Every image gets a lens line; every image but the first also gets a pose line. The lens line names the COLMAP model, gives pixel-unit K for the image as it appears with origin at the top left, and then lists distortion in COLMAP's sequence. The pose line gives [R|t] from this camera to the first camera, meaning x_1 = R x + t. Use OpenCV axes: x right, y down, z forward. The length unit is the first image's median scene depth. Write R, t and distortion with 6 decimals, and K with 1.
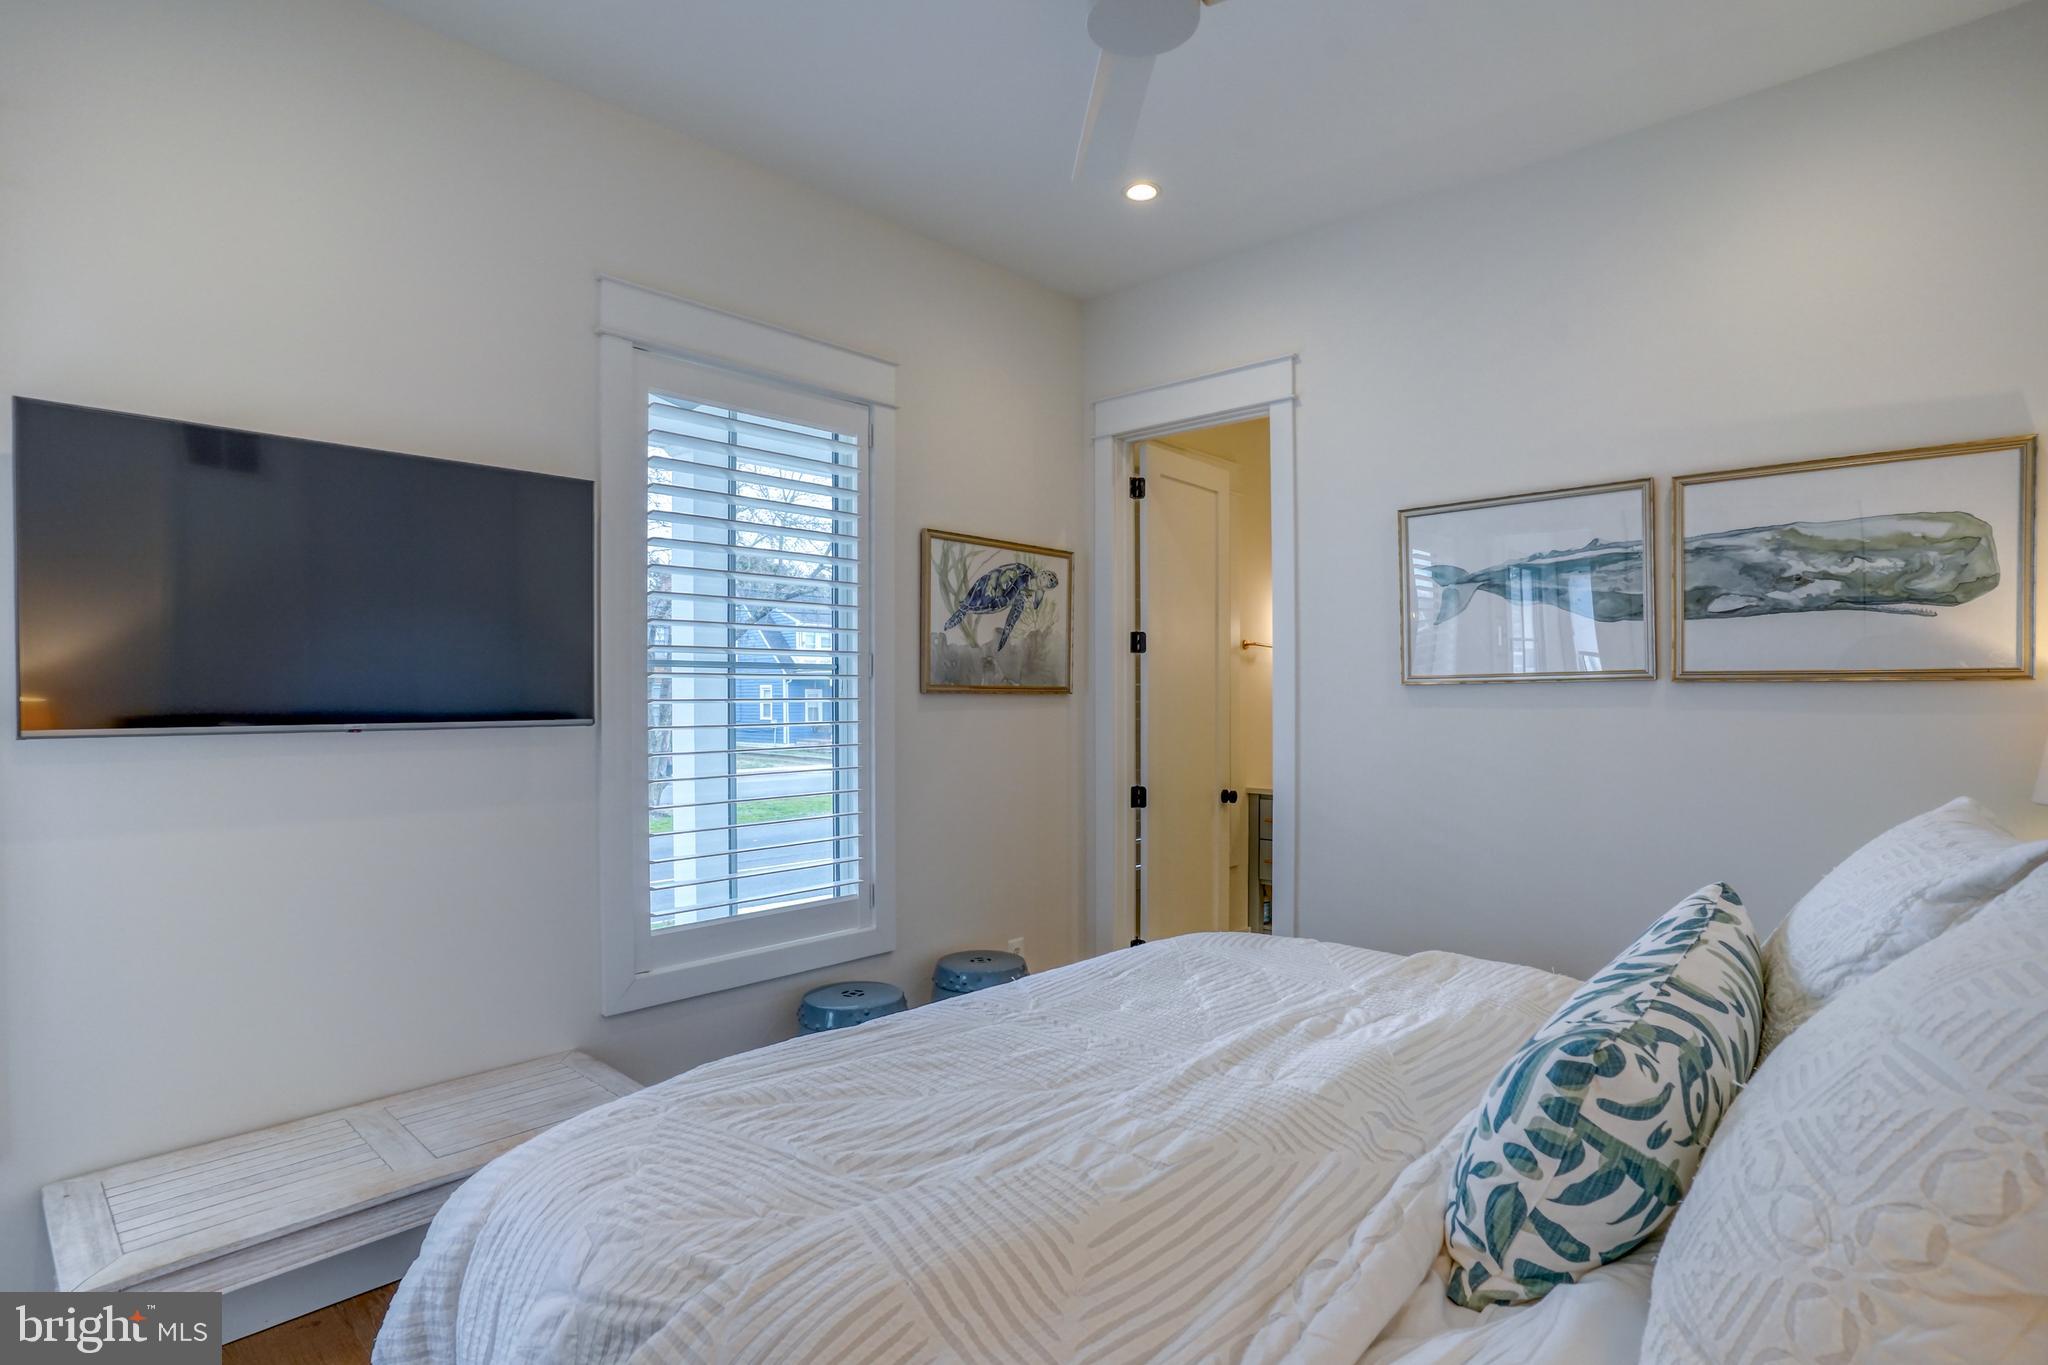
lens RADIAL K [[1032.5, 0, 1013.3], [0, 1032.5, 689.2], [0, 0, 1]] dist [-0.056726, 0.024319]
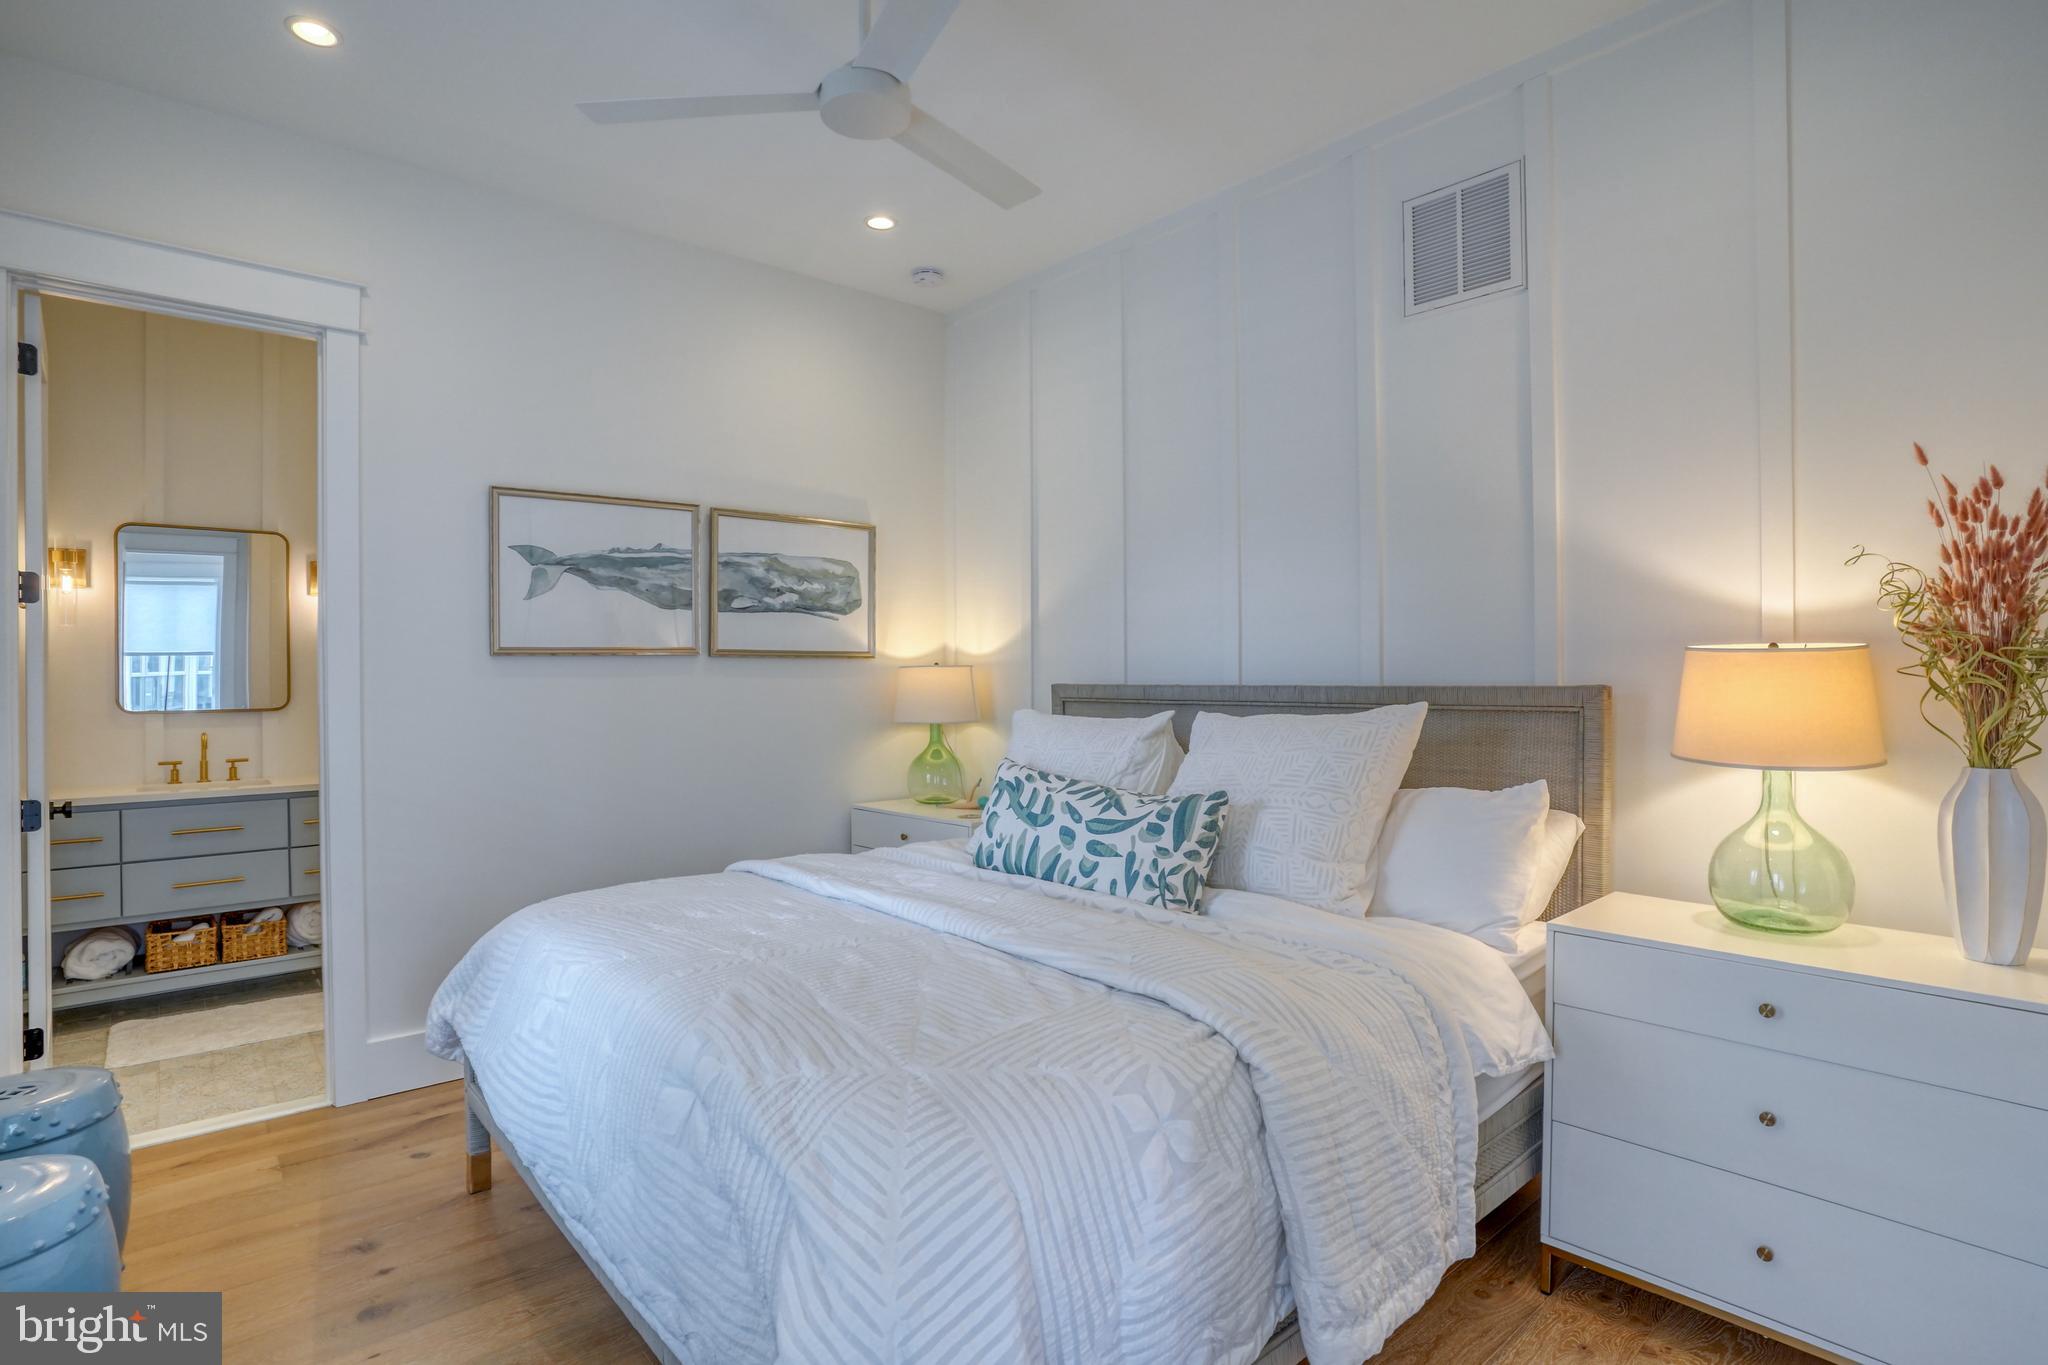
lens RADIAL K [[1032.5, 0, 1012.2], [0, 1032.5, 680.9], [0, 0, 1]] dist [-0.056726, 0.024319]
pose [[0.127801, 0.001084, 0.991799, -0.703327], [0.003432, 0.999993, -0.001535, 0.030556], [-0.991794, 0.003600, 0.127796, 0.428961]]
